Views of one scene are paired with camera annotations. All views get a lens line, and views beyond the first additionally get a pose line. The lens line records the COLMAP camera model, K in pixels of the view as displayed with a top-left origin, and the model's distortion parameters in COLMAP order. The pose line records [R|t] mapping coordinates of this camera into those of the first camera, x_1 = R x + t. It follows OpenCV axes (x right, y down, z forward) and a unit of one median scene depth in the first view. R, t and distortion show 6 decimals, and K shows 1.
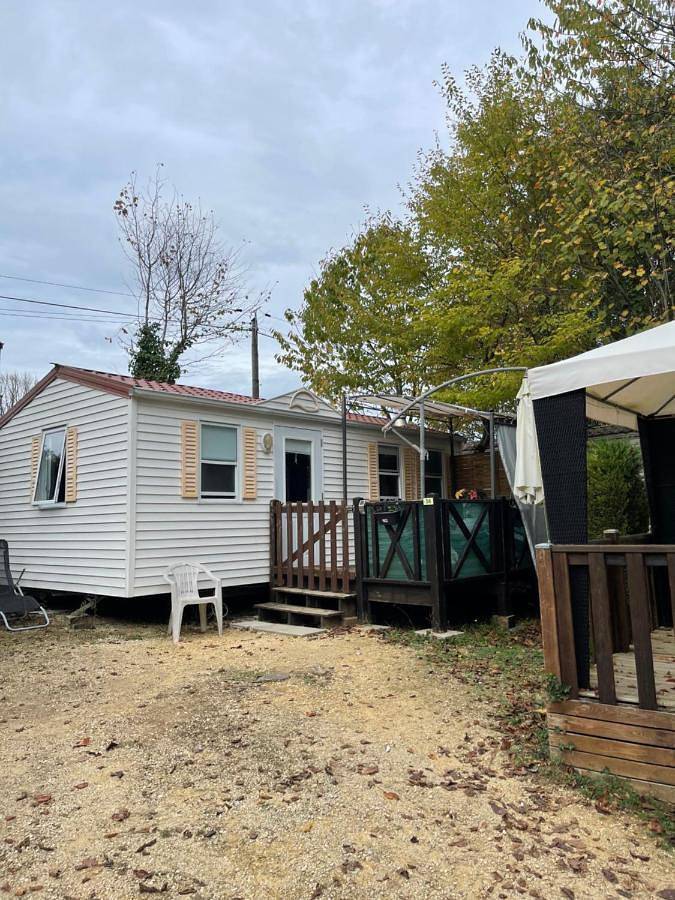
lens RADIAL K [[676.7, 0, 331.7], [0, 676.7, 445.8], [0, 0, 1]] dist [0.037435, -0.041347]
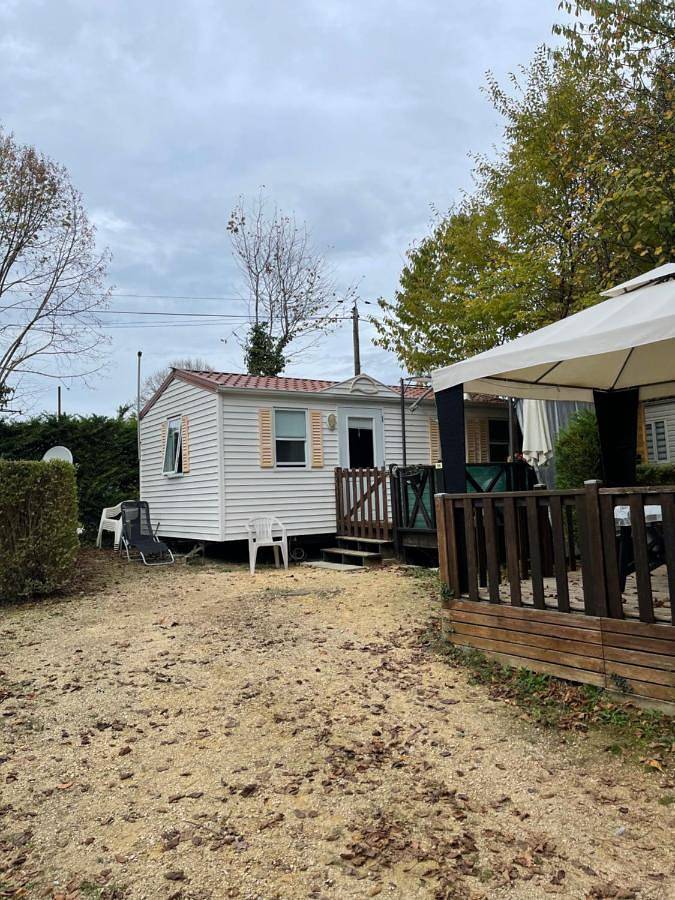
lens RADIAL K [[676.7, 0, 332.5], [0, 676.7, 448.0], [0, 0, 1]] dist [0.037435, -0.041347]
pose [[0.969145, -0.030999, -0.244535, 0.227073], [0.043532, 0.997992, 0.046014, -0.014221], [0.242618, -0.055239, 0.968548, -0.221208]]
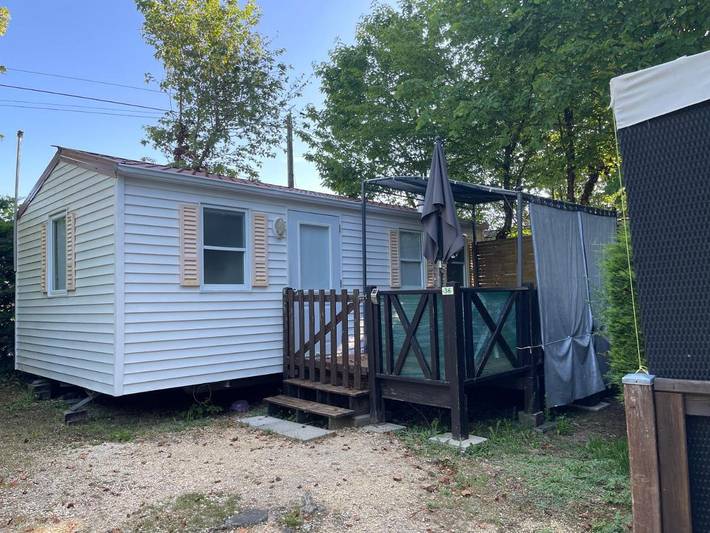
lens RADIAL K [[533.9, 0, 353.9], [0, 533.9, 273.9], [0, 0, 1]] dist [0.037435, -0.041347]
pose [[0.999070, -0.004207, -0.042908, 0.045277], [0.007002, 0.997849, 0.065183, 0.012886], [0.042541, -0.065422, 0.996950, 0.273208]]
